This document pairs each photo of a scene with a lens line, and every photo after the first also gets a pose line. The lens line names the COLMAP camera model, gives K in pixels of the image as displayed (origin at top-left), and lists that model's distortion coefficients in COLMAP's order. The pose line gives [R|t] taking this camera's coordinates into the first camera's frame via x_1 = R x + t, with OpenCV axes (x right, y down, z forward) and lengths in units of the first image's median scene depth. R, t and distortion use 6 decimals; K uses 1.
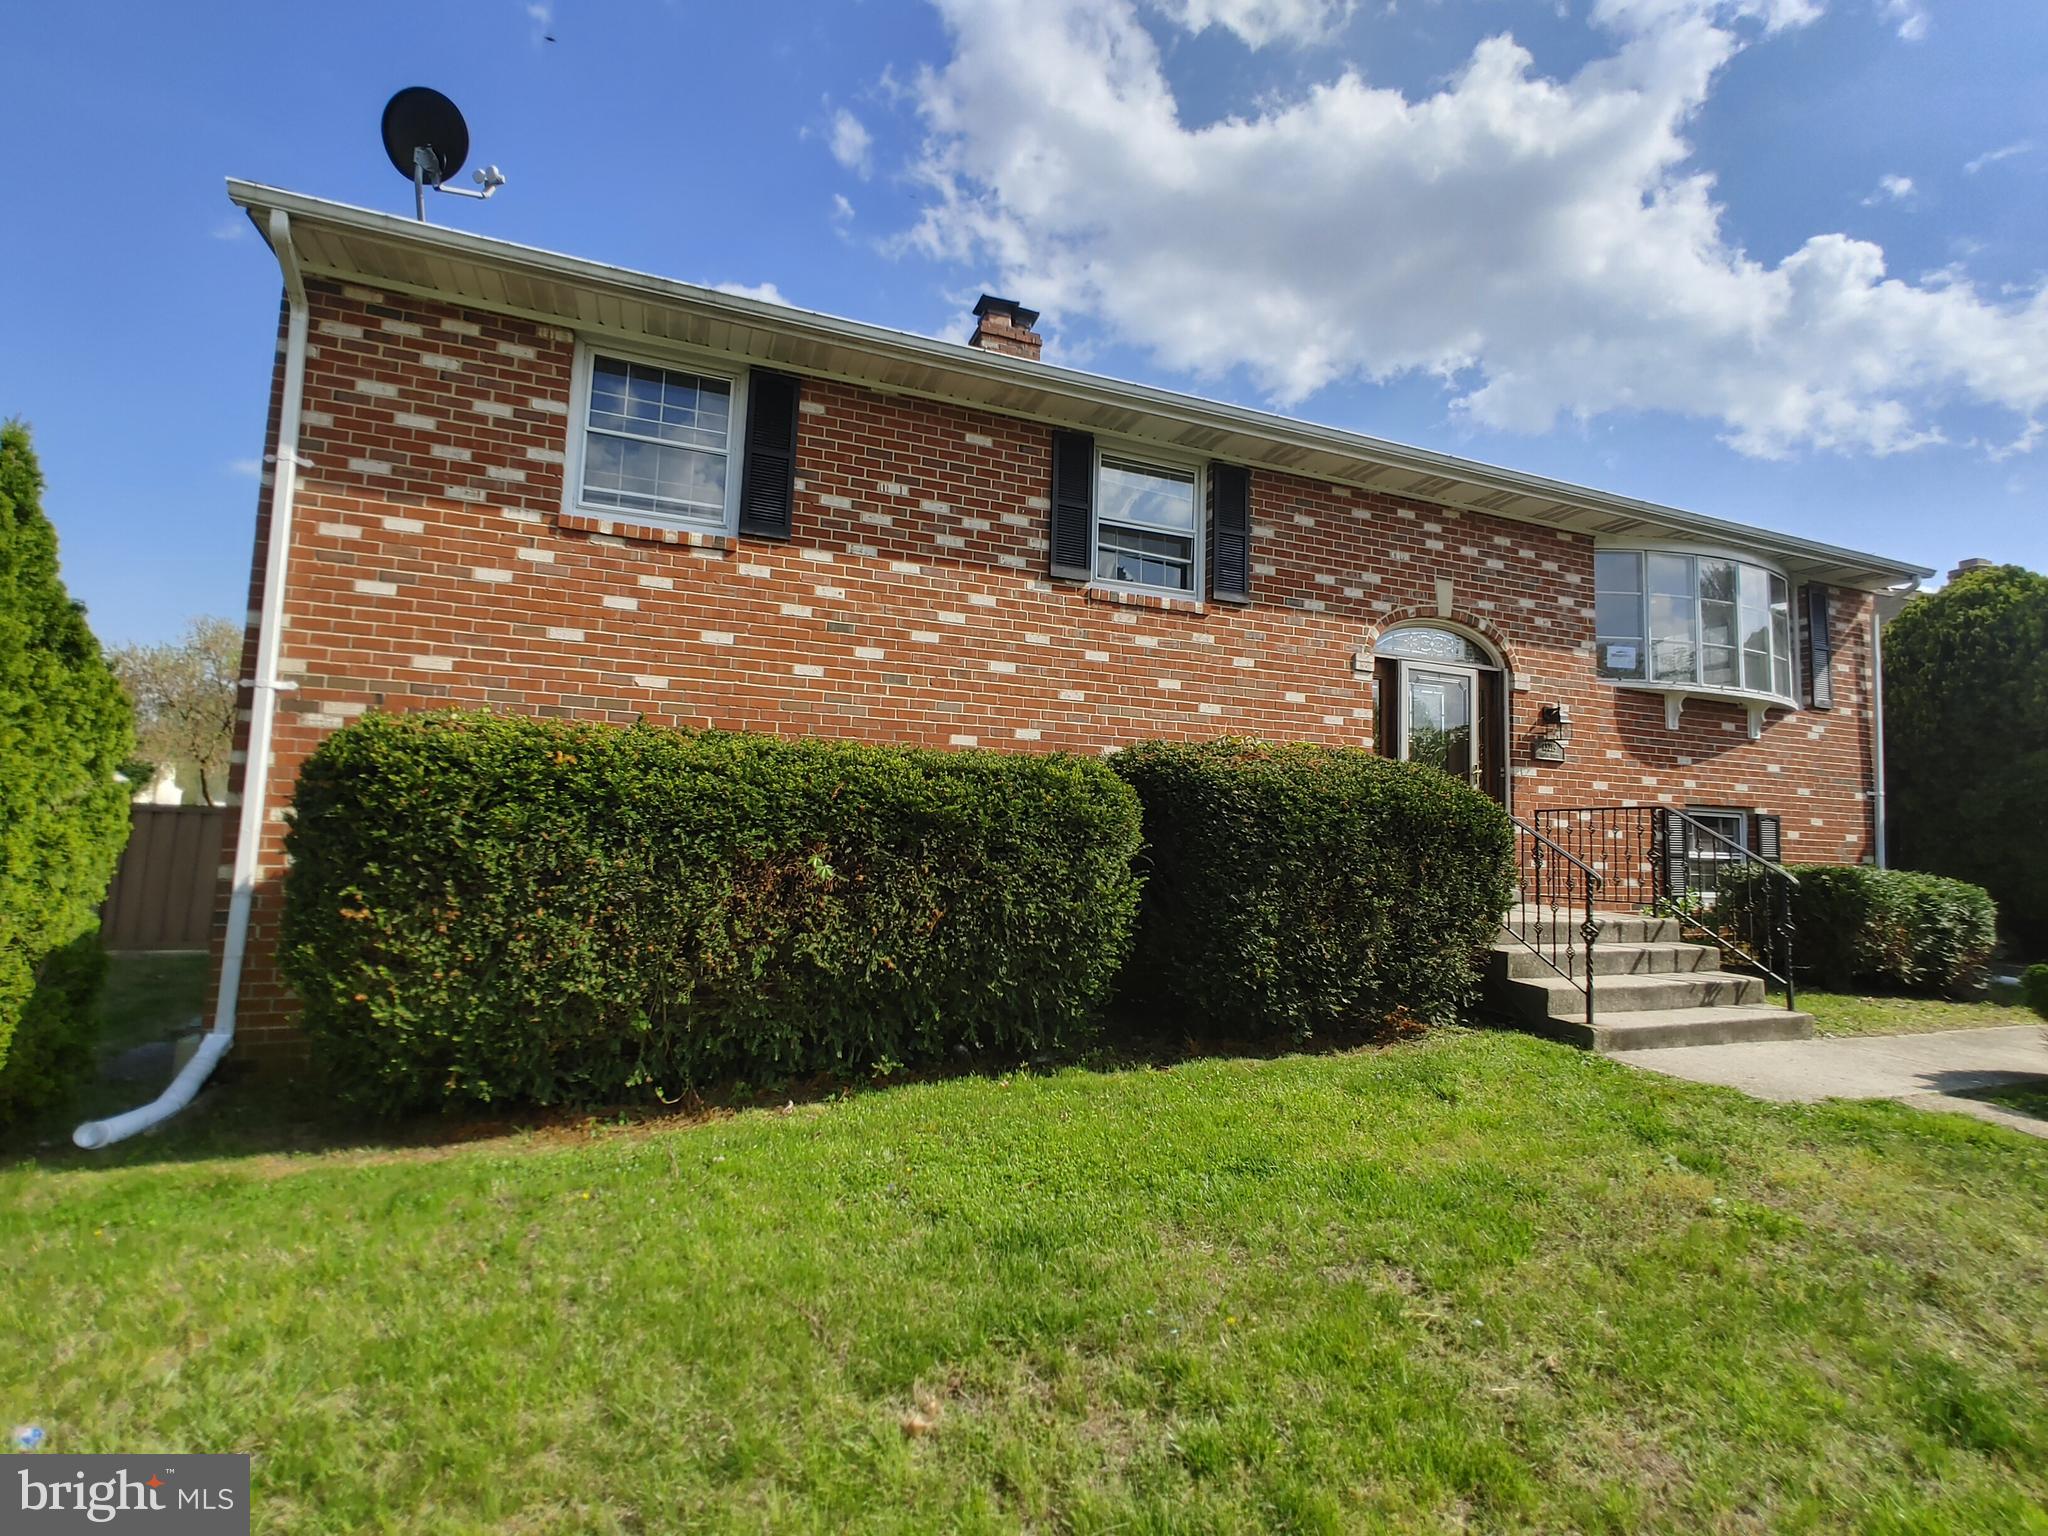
lens RADIAL K [[882.6, 0, 927.3], [0, 882.6, 760.4], [0, 0, 1]] dist [0.004233, -0.000012]
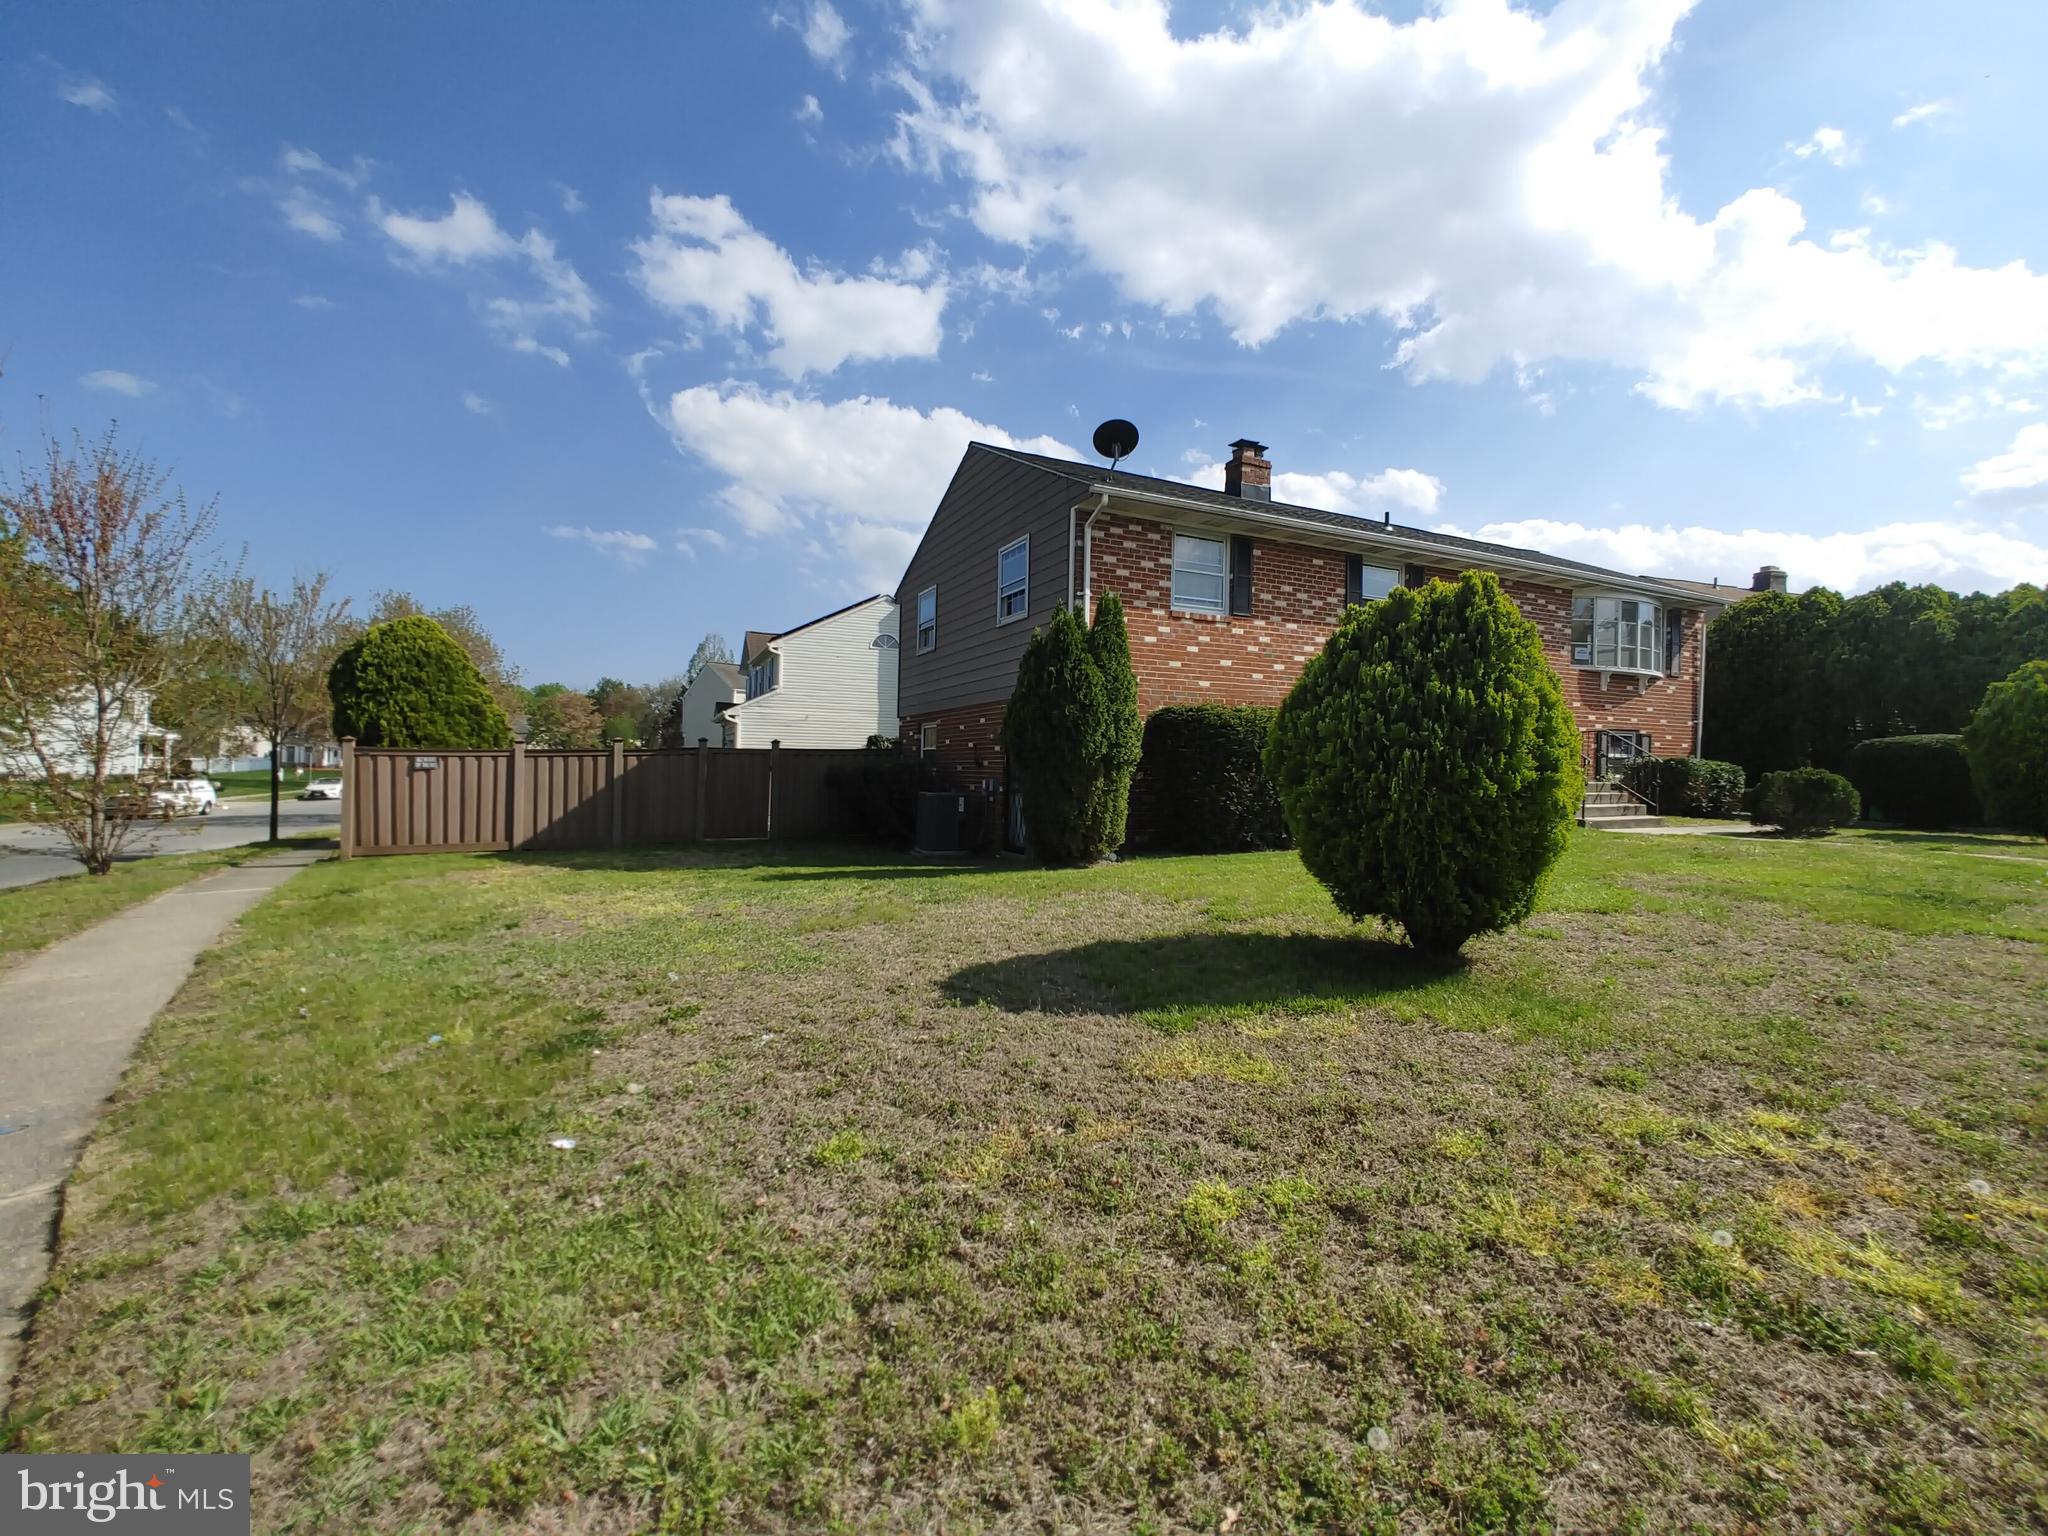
lens RADIAL K [[884.8, 0, 1023.8], [0, 884.8, 777.1], [0, 0, 1]] dist [0.000867, 0.000127]
pose [[0.990065, -0.025962, 0.138196, -0.870152], [0.013332, 0.995711, 0.091548, -0.052226], [-0.139980, -0.088796, 0.986165, -0.946764]]
